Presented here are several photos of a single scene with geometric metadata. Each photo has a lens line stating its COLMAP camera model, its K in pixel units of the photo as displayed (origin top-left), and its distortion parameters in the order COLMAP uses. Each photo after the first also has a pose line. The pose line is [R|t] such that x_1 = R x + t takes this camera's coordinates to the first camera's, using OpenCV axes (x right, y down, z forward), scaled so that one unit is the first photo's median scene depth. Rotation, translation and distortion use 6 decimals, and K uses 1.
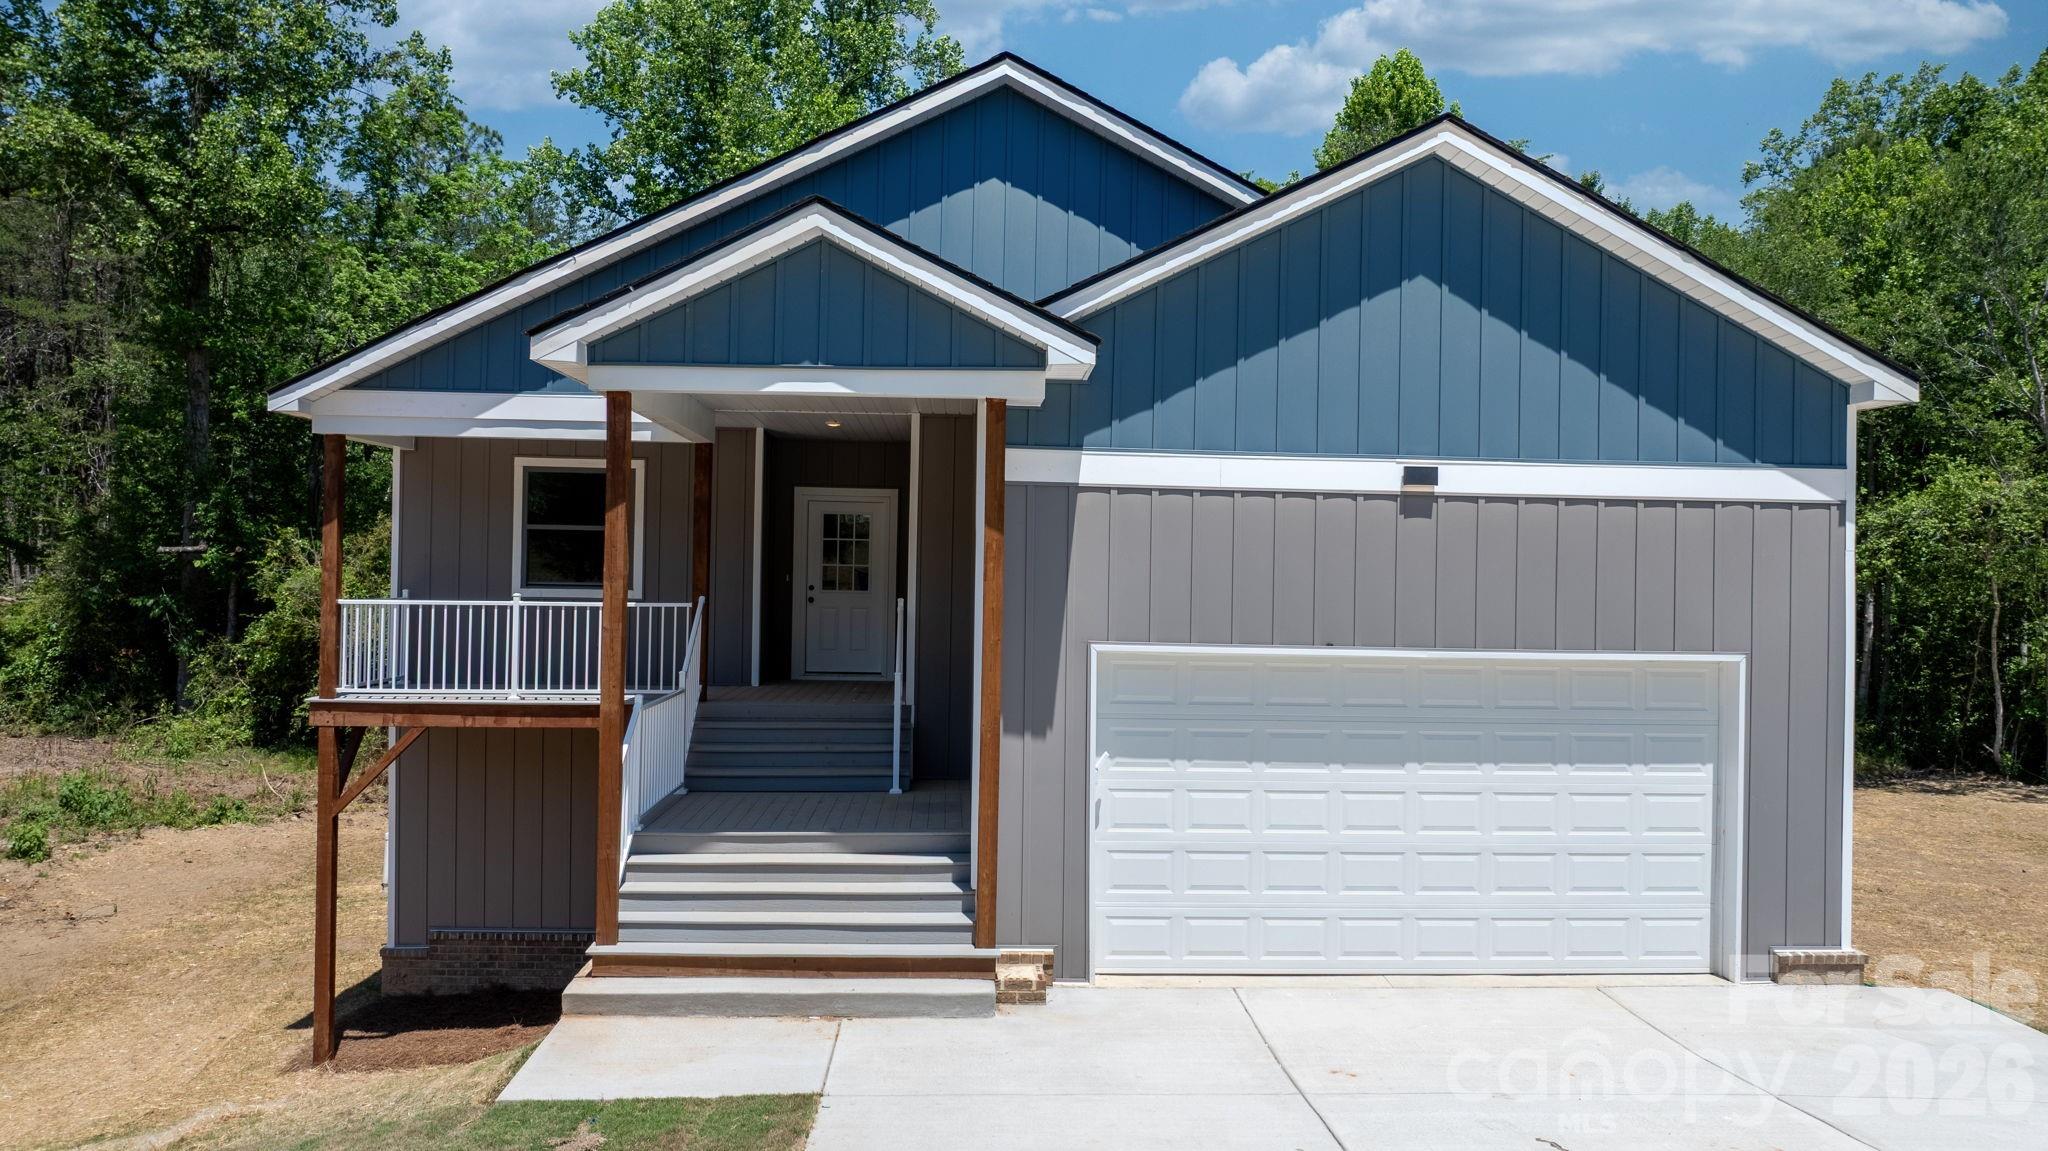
lens RADIAL K [[1443.7, 0, 1035.3], [0, 1443.7, 572.5], [0, 0, 1]] dist [-0.027225, 0.017551]
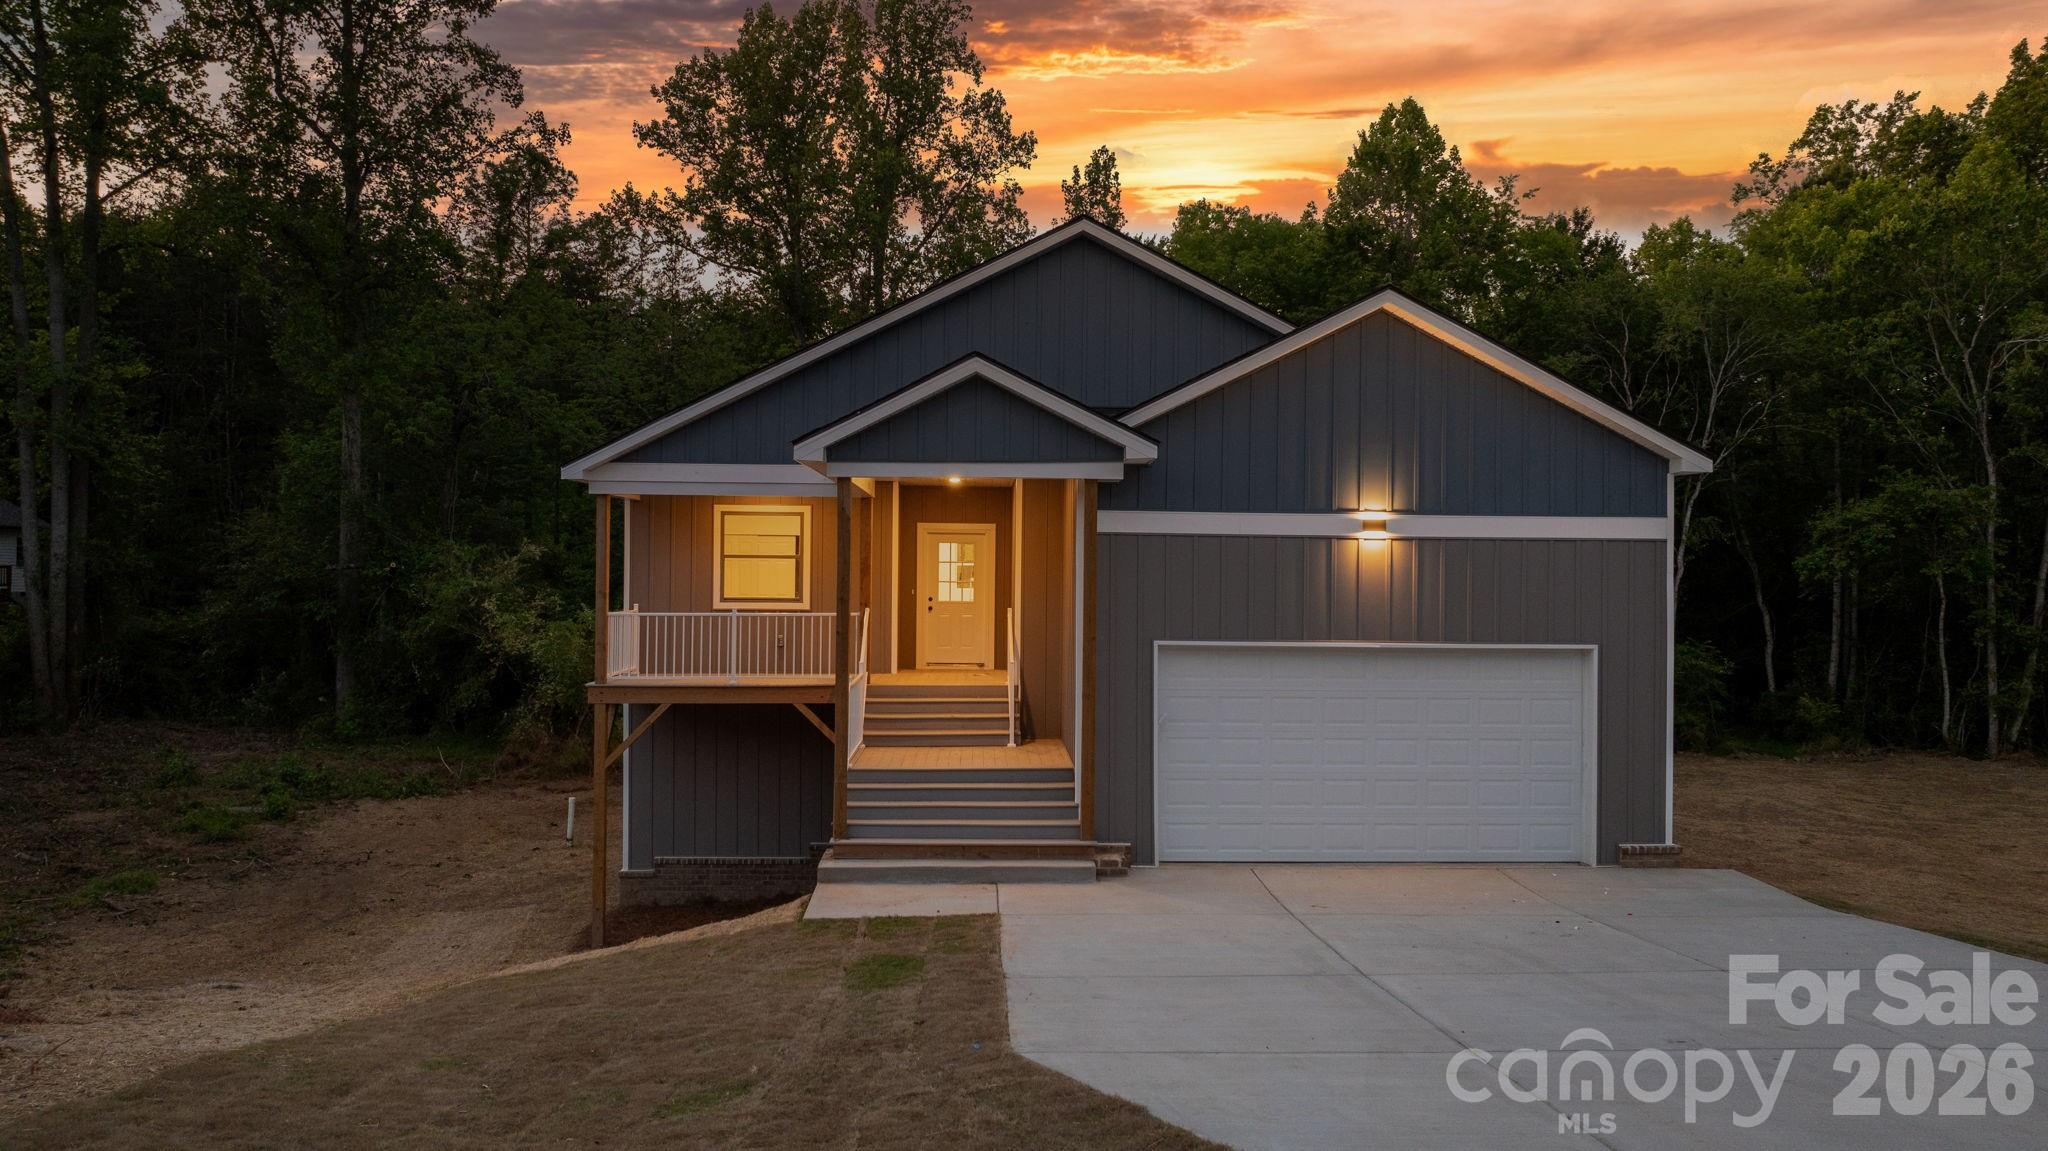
lens RADIAL K [[1443.7, 0, 1037.1], [0, 1443.7, 575.9], [0, 0, 1]] dist [-0.027225, 0.017551]
pose [[0.999816, -0.008853, -0.017034, -0.044109], [0.008931, 0.999950, 0.004502, -0.018973], [0.016993, -0.004653, 0.999845, -0.385528]]
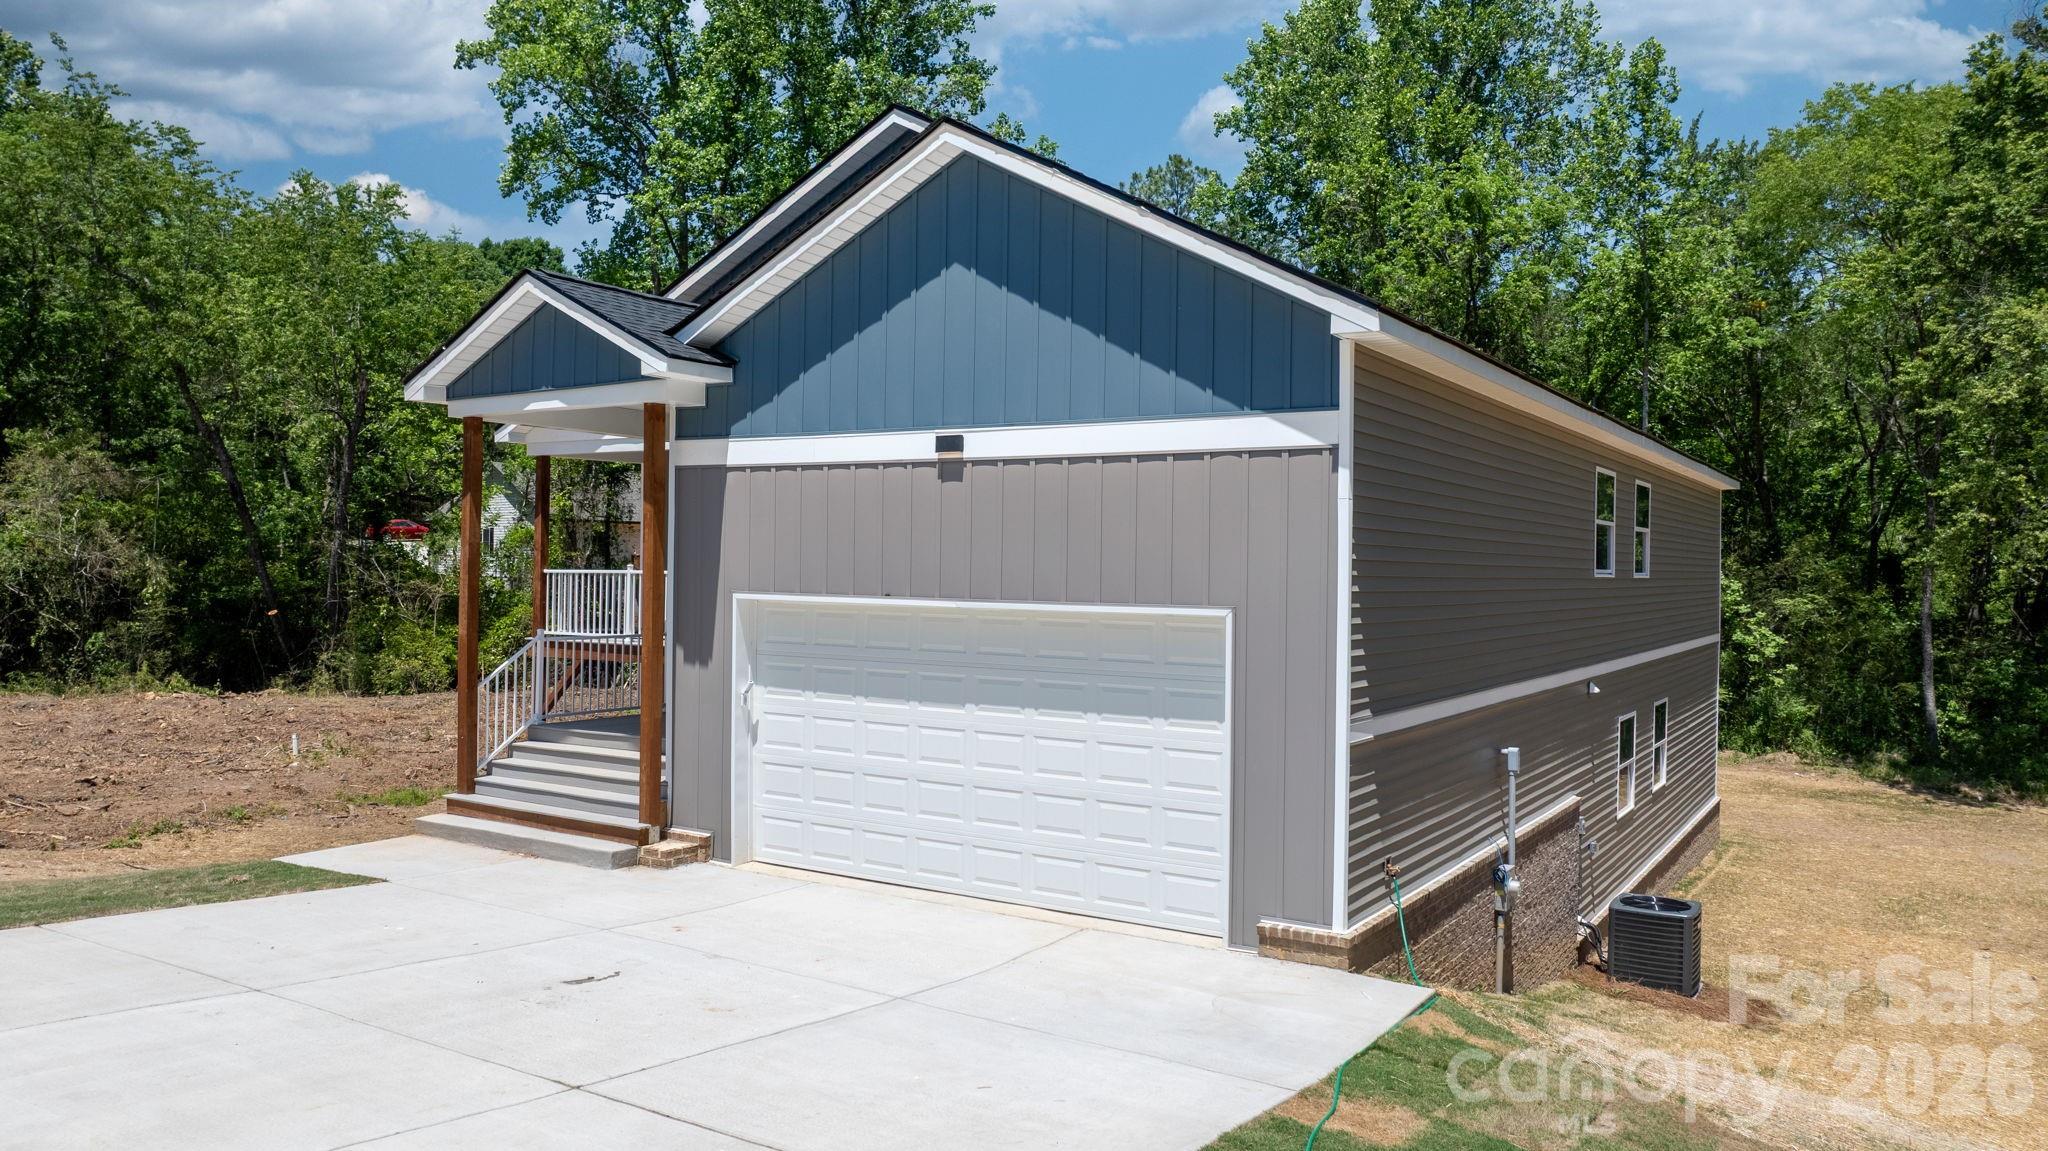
lens RADIAL K [[1443.7, 0, 1023.8], [0, 1443.7, 570.2], [0, 0, 1]] dist [-0.027225, 0.017551]
pose [[0.809722, -0.005020, -0.586792, 0.752338], [0.001230, 0.999976, -0.006858, 0.029735], [0.586813, 0.004832, 0.809708, 0.103629]]
